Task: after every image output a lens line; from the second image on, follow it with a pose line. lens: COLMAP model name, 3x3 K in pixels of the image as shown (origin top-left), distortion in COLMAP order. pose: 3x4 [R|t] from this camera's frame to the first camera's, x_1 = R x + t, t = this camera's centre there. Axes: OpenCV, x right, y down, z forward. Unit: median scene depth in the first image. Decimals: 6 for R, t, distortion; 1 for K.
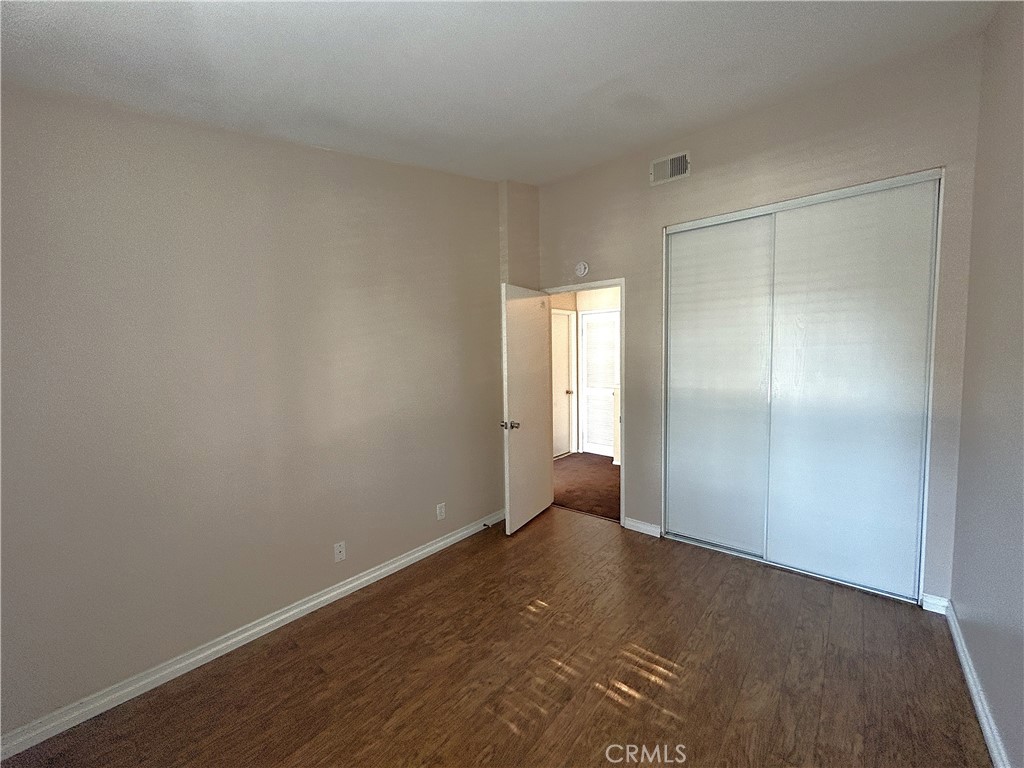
lens RADIAL K [[417.3, 0, 512.0], [0, 417.3, 384.0], [0, 0, 1]] dist [0.000160, 0.000584]
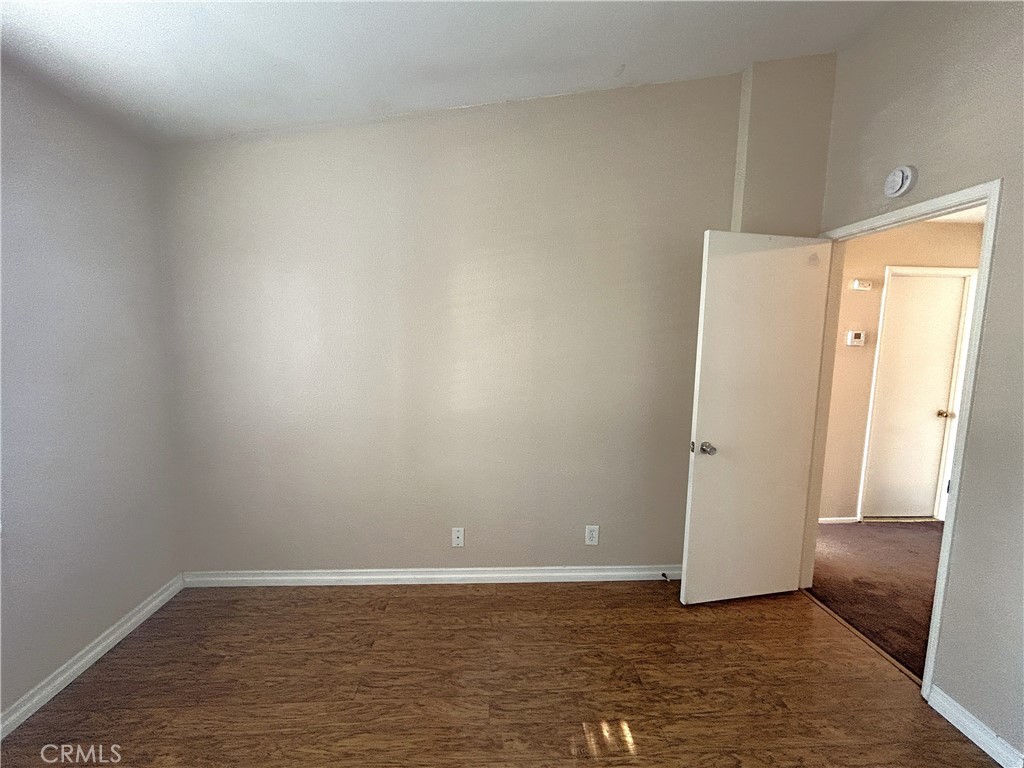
lens RADIAL K [[428.9, 0, 512.0], [0, 428.9, 384.0], [0, 0, 1]] dist [-0.003303, 0.004125]
pose [[0.686049, 0.113336, -0.718674, 0.290024], [-0.085544, 0.993506, 0.075017, -0.029797], [0.722509, 0.010013, 0.691289, 0.334625]]
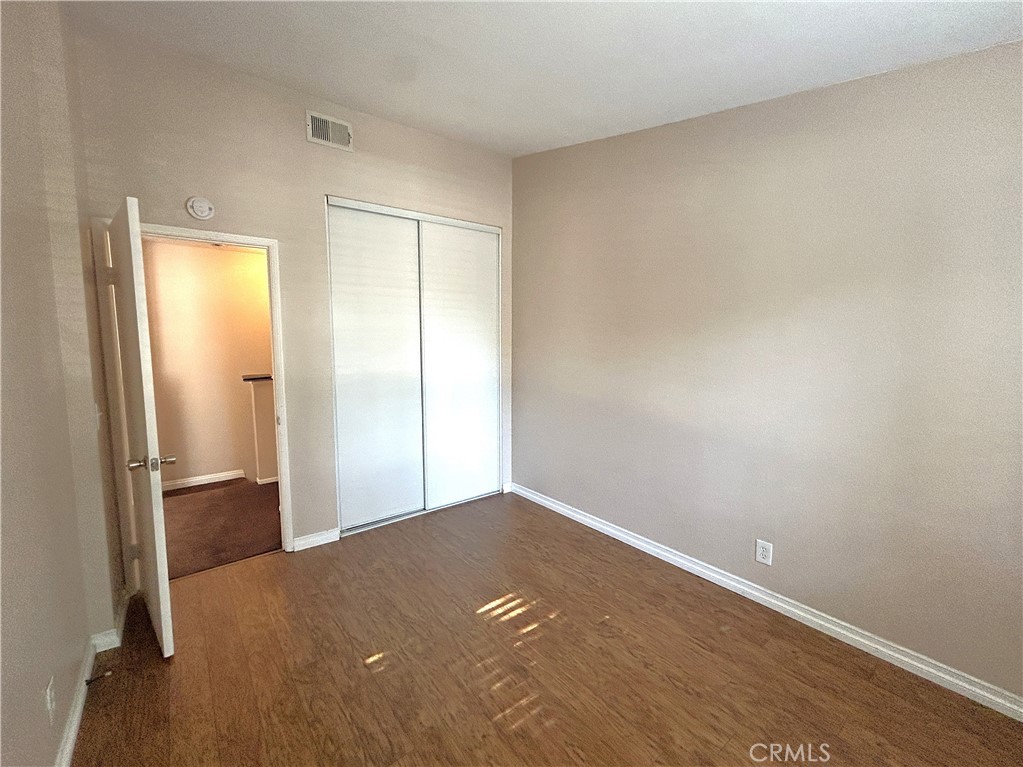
lens RADIAL K [[428.4, 0, 511.5], [0, 428.4, 383.5], [0, 0, 1]] dist [-0.003303, 0.004125]
pose [[0.205217, -0.086164, 0.974916, -0.488946], [0.068278, 0.994951, 0.073562, -0.016301], [-0.976332, 0.051469, 0.210064, 0.451554]]
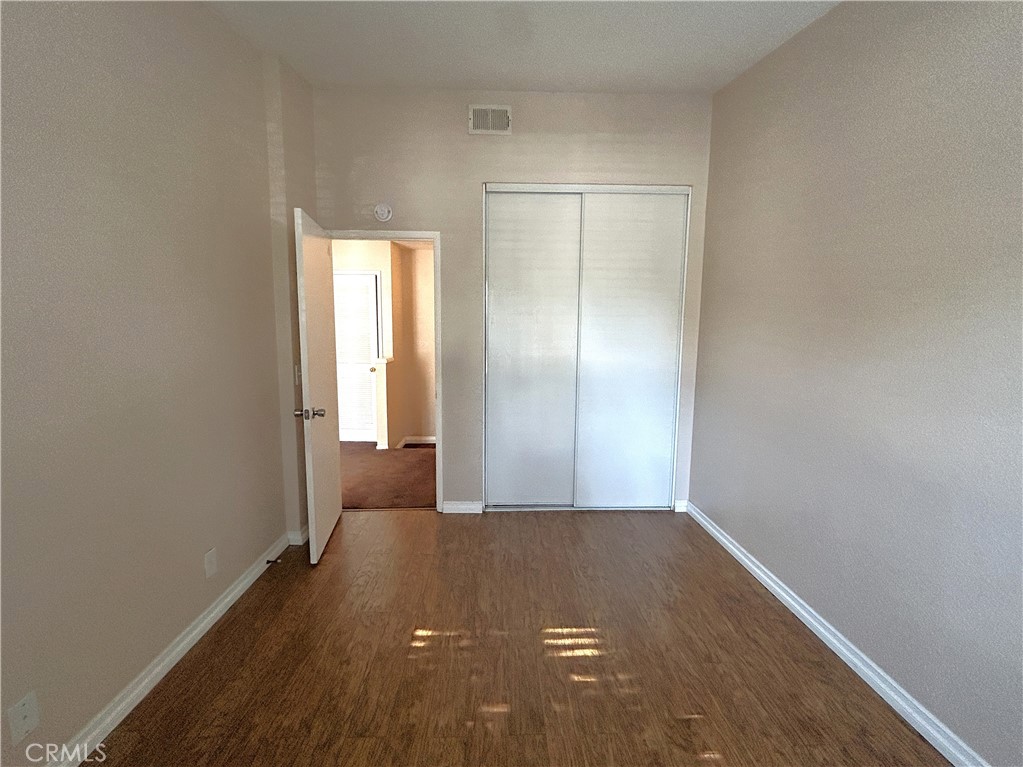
lens RADIAL K [[428.4, 0, 511.5], [0, 428.4, 383.5], [0, 0, 1]] dist [-0.003303, 0.004125]
pose [[0.742921, -0.057728, 0.666886, -0.255593], [0.027341, 0.998060, 0.055936, 0.017456], [-0.668821, -0.023323, 0.743058, 0.246797]]
